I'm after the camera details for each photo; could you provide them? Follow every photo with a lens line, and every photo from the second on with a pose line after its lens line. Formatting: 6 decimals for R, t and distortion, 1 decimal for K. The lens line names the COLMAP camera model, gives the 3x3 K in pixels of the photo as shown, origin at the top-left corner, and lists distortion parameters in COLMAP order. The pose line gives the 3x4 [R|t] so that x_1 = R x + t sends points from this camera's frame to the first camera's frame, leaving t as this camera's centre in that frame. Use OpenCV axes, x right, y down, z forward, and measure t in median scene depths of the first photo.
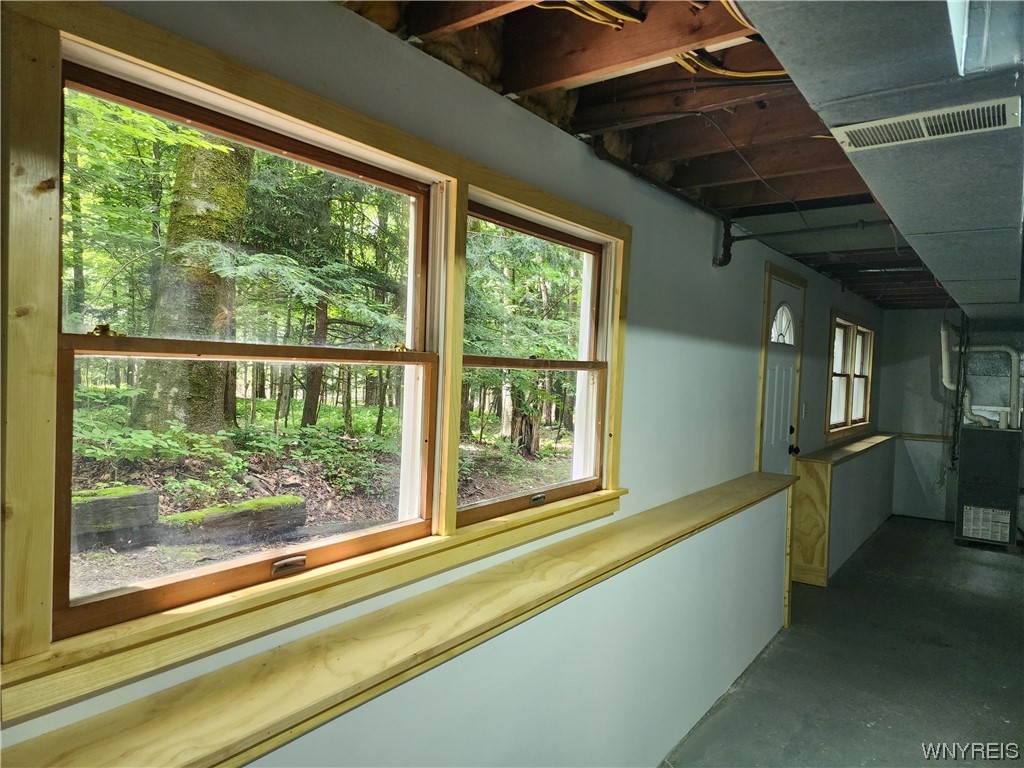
lens RADIAL K [[685.4, 0, 510.7], [0, 685.4, 387.4], [0, 0, 1]] dist [0.087664, -0.076899]
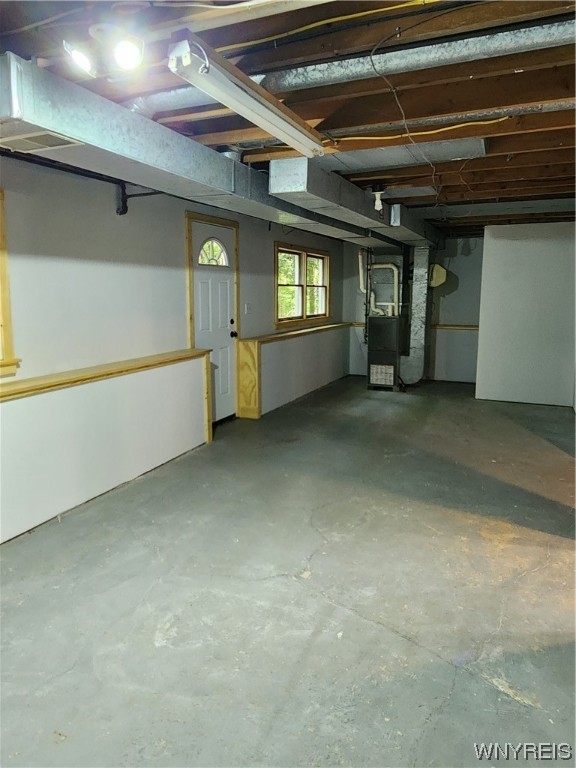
lens RADIAL K [[520.3, 0, 290.5], [0, 520.3, 358.0], [0, 0, 1]] dist [-0.003396, -0.002426]
pose [[0.973717, -0.060836, 0.219485, 0.226389], [0.037658, 0.993407, 0.108283, 0.017629], [-0.224625, -0.097171, 0.969588, -0.133730]]
